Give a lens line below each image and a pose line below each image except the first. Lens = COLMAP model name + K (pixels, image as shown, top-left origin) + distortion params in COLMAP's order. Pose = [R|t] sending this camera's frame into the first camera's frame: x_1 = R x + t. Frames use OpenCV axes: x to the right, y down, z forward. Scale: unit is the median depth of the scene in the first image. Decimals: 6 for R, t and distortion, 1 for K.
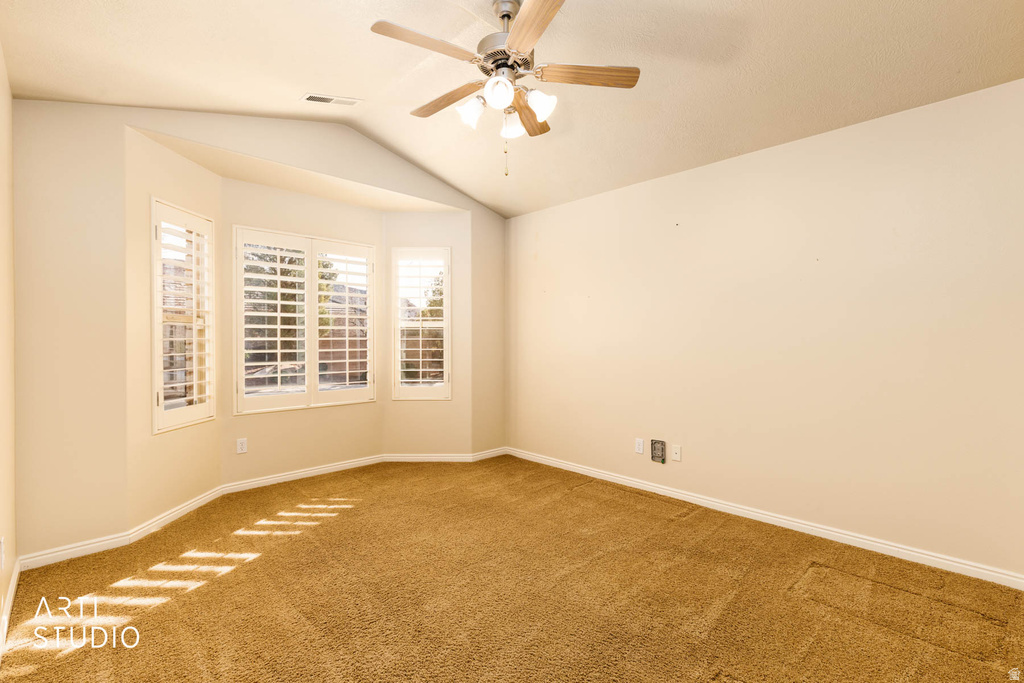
lens RADIAL K [[460.4, 0, 509.9], [0, 460.4, 339.6], [0, 0, 1]] dist [0.003763, -0.001174]
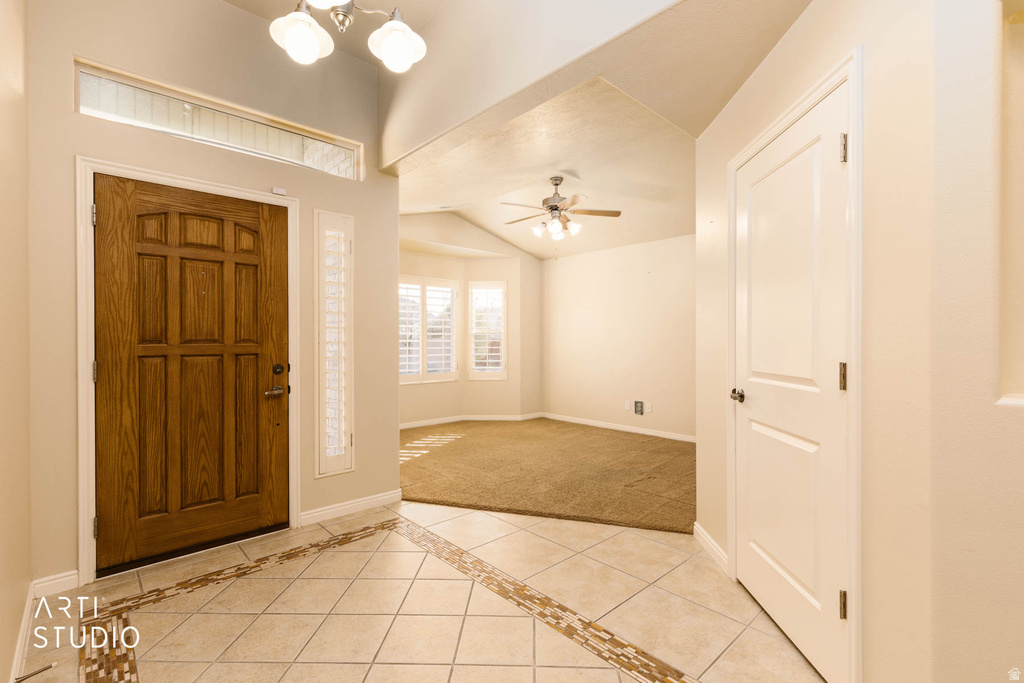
lens RADIAL K [[460.4, 0, 514.2], [0, 460.4, 342.0], [0, 0, 1]] dist [0.003763, -0.001174]
pose [[0.999961, -0.002316, -0.008514, -0.100771], [0.002320, 0.999997, 0.000452, 0.003450], [0.008513, -0.000472, 0.999964, -0.594125]]
